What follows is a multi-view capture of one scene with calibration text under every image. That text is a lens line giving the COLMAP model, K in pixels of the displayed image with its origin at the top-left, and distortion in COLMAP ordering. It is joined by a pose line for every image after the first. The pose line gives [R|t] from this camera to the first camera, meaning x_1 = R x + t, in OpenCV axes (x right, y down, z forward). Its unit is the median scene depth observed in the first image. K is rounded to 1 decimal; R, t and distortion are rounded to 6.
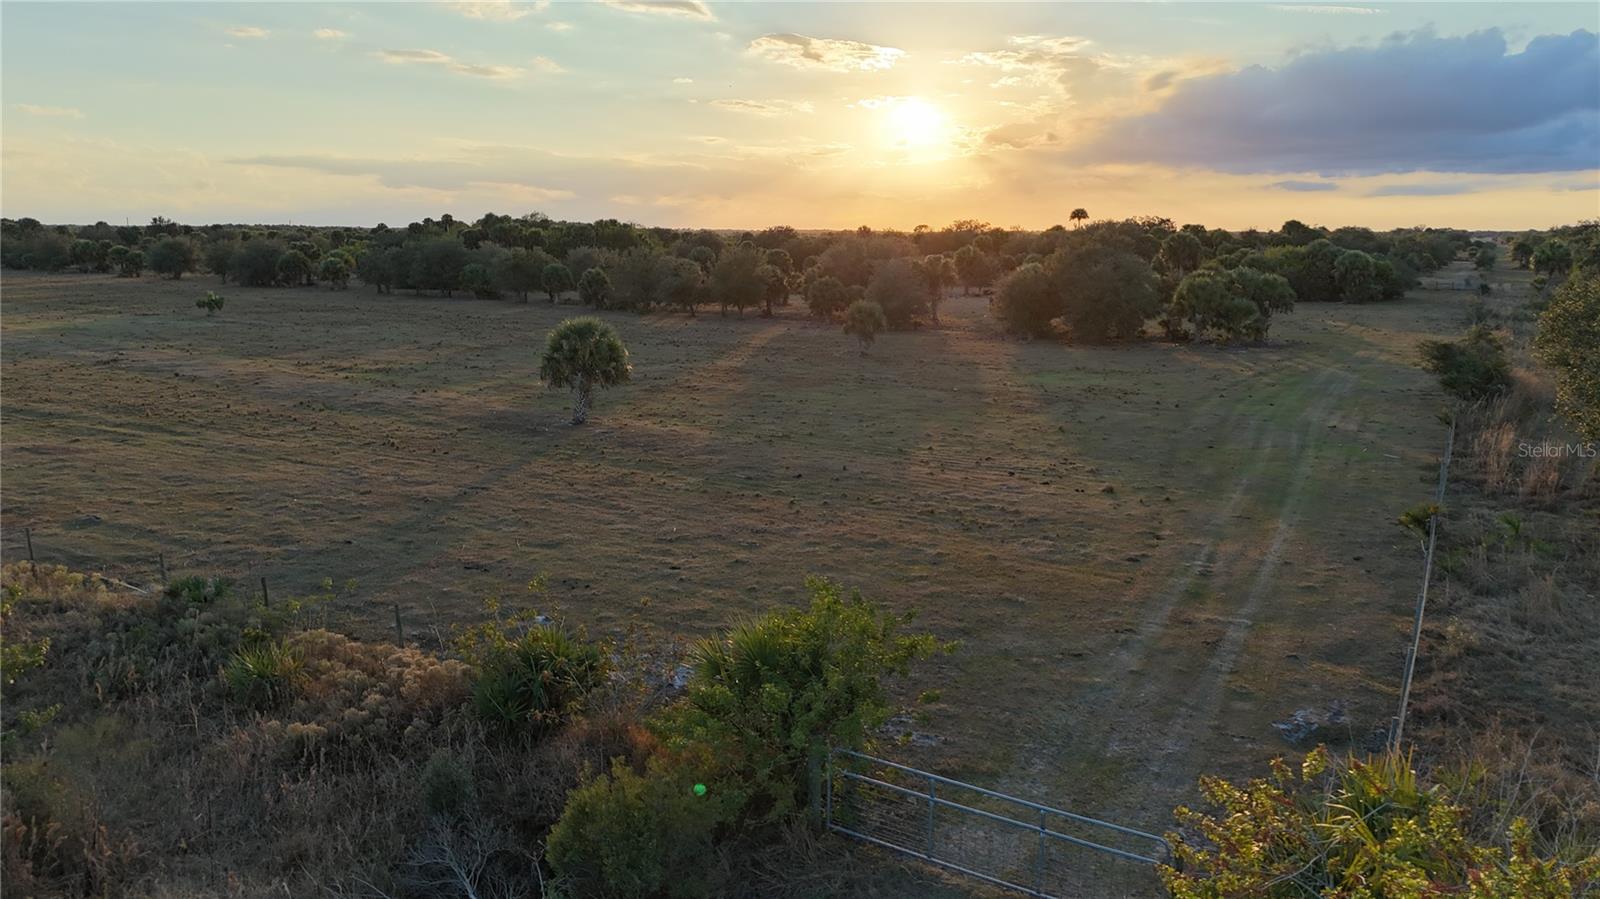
lens RADIAL K [[1195.0, 0, 800.0], [0, 1195.0, 449.5], [0, 0, 1]] dist [0.070778, -0.064621]
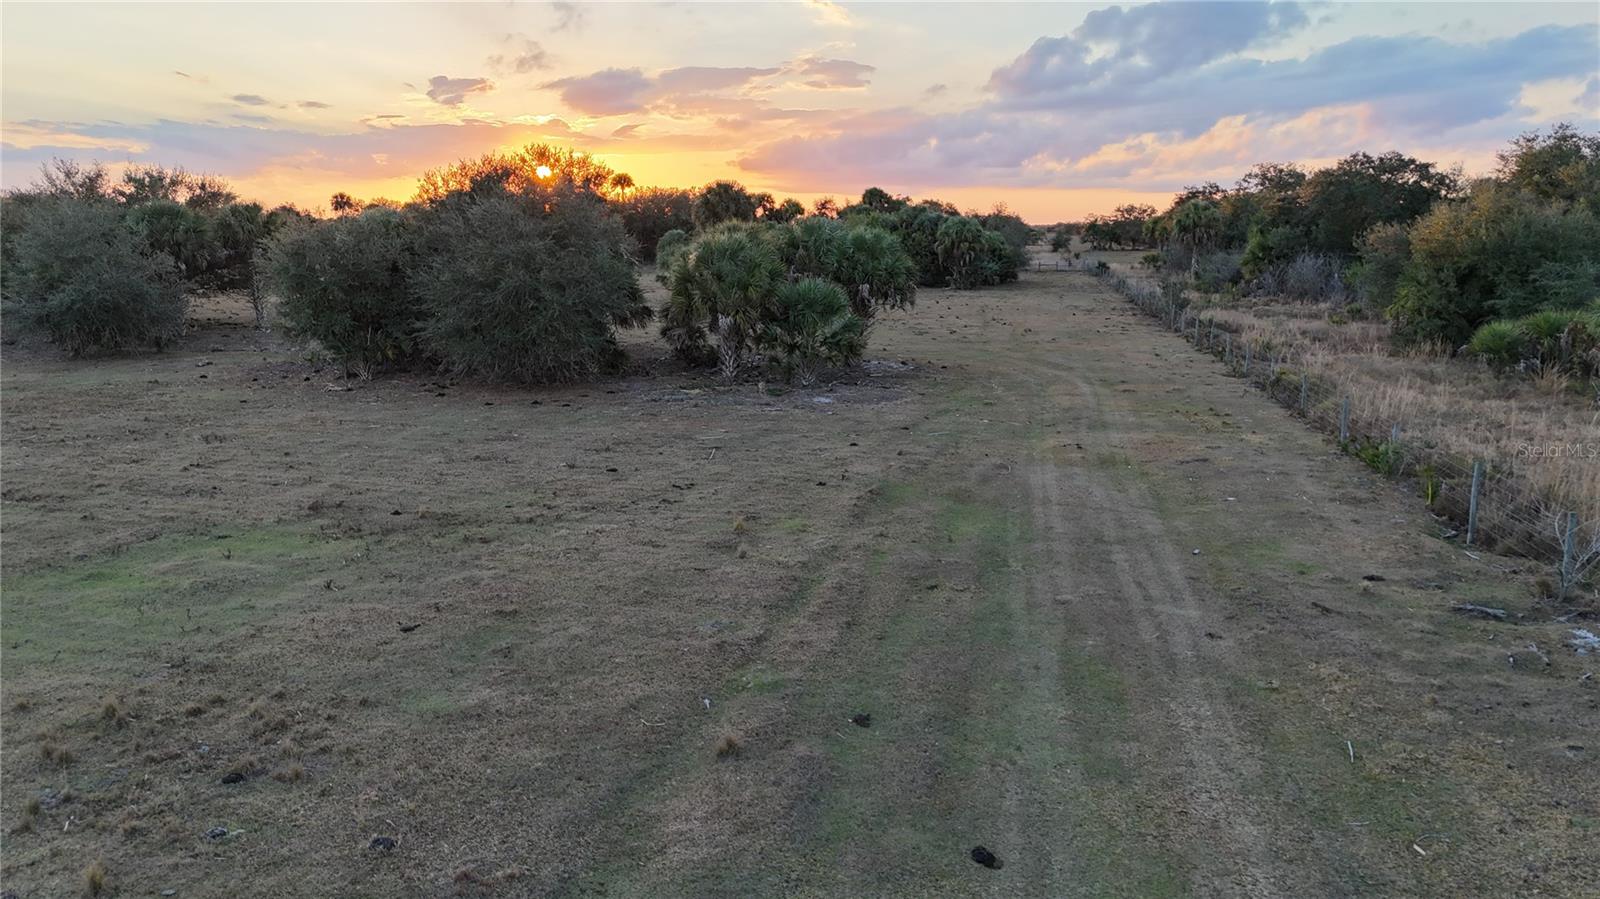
lens RADIAL K [[1193.7, 0, 800.3], [0, 1193.7, 404.0], [0, 0, 1]] dist [0.074505, -0.074759]
pose [[0.946029, -0.048057, 0.320500, 0.285100], [0.057903, 0.998096, -0.021256, -0.091170], [-0.318868, 0.038667, 0.947010, 0.765950]]
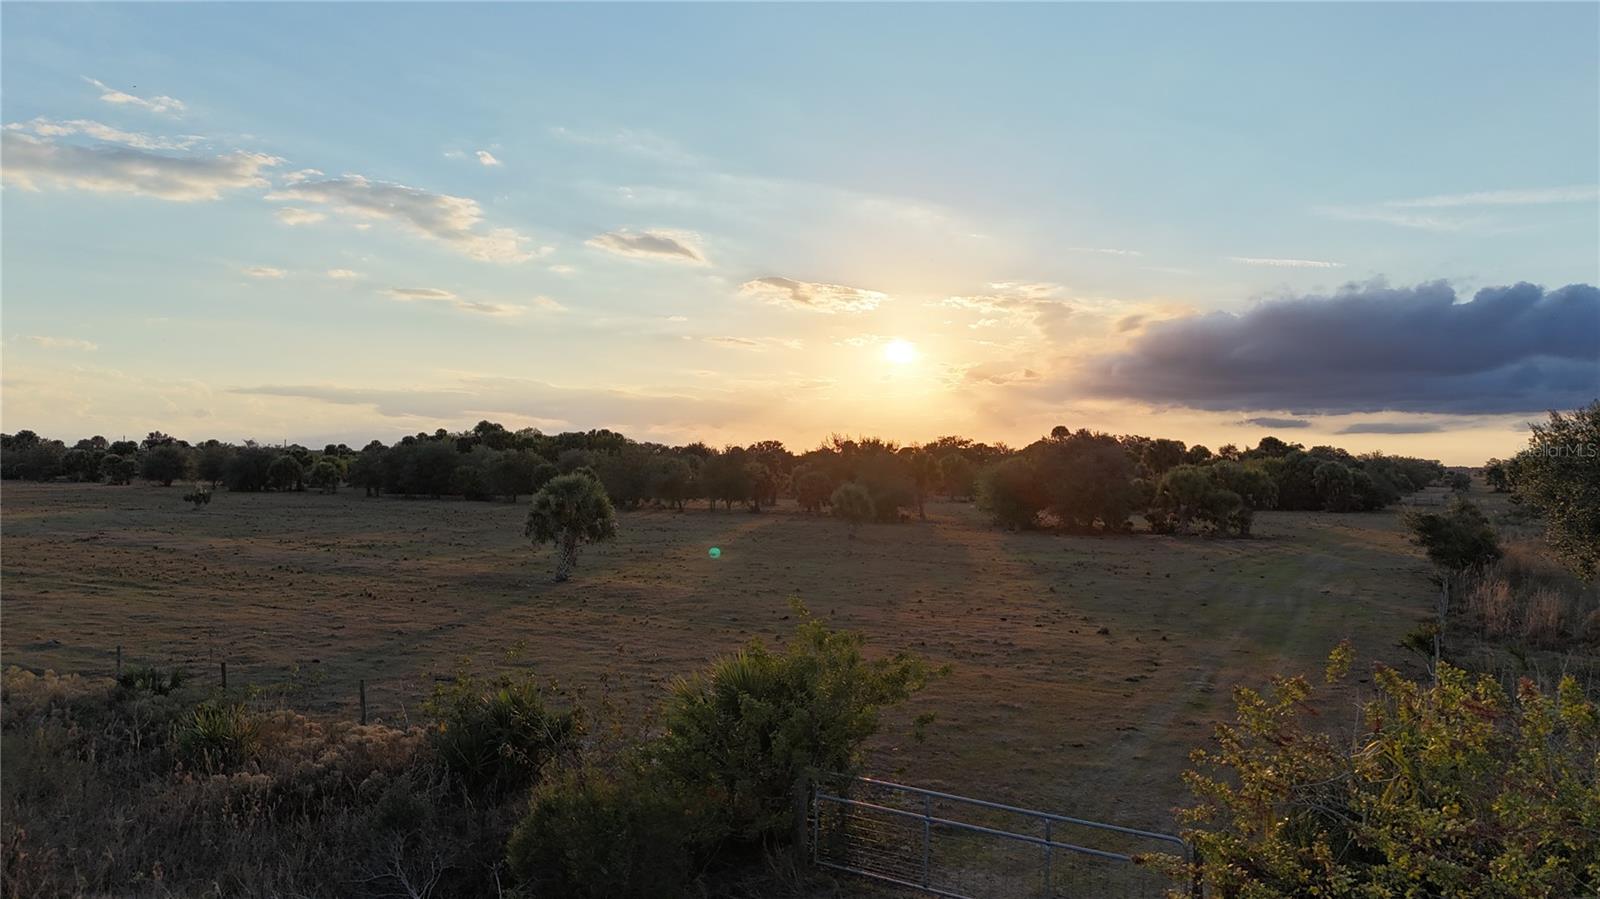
lens RADIAL K [[1193.7, 0, 800.3], [0, 1193.7, 404.0], [0, 0, 1]] dist [0.074505, -0.074759]
pose [[0.999938, 0.004946, 0.010001, 0.000215], [-0.002561, 0.974172, -0.225791, 0.043614], [-0.010859, 0.225751, 0.974124, 0.005904]]
